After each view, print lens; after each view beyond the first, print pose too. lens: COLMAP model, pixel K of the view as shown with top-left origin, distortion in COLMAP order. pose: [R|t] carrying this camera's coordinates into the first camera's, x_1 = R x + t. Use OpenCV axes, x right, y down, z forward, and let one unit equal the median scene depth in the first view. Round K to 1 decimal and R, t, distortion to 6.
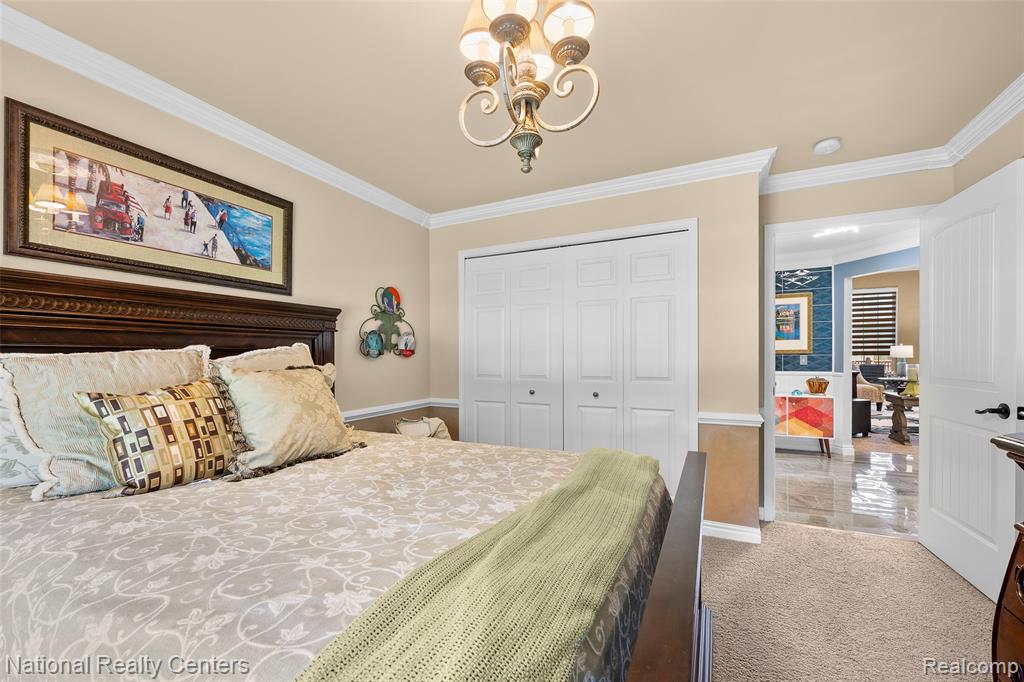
lens RADIAL K [[409.4, 0, 513.5], [0, 409.4, 348.6], [0, 0, 1]] dist [-0.002323, 0.000565]
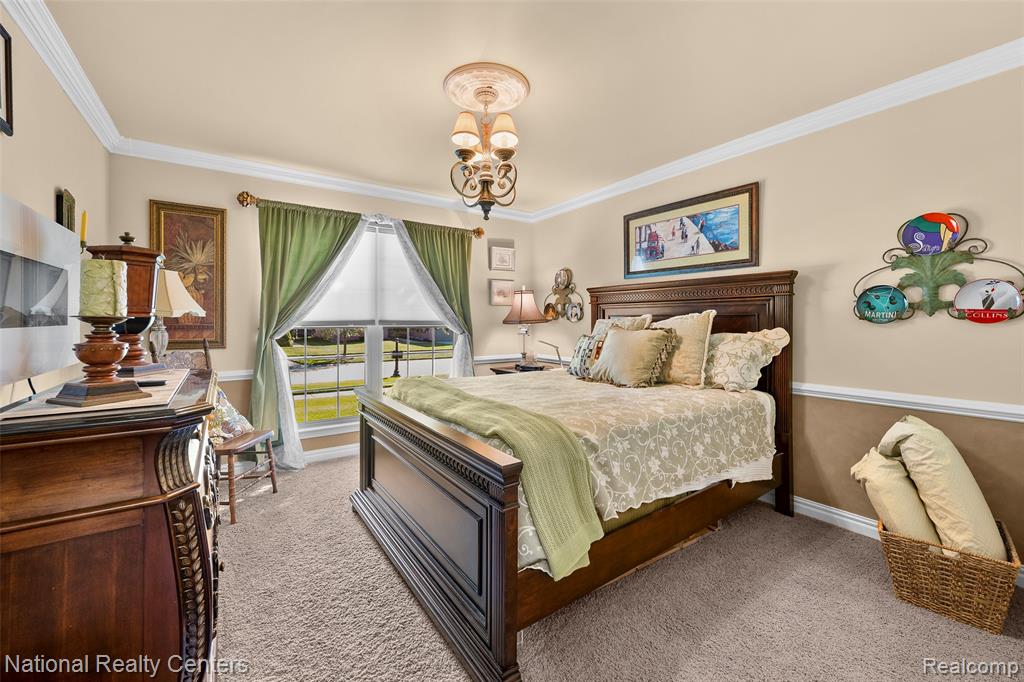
lens RADIAL K [[409.4, 0, 512.9], [0, 409.4, 330.0], [0, 0, 1]] dist [-0.002323, 0.000565]
pose [[-0.477102, -0.000460, -0.878848, 0.830108], [-0.004732, 0.999987, 0.002046, 0.049528], [0.878835, 0.005134, -0.477097, 1.054427]]
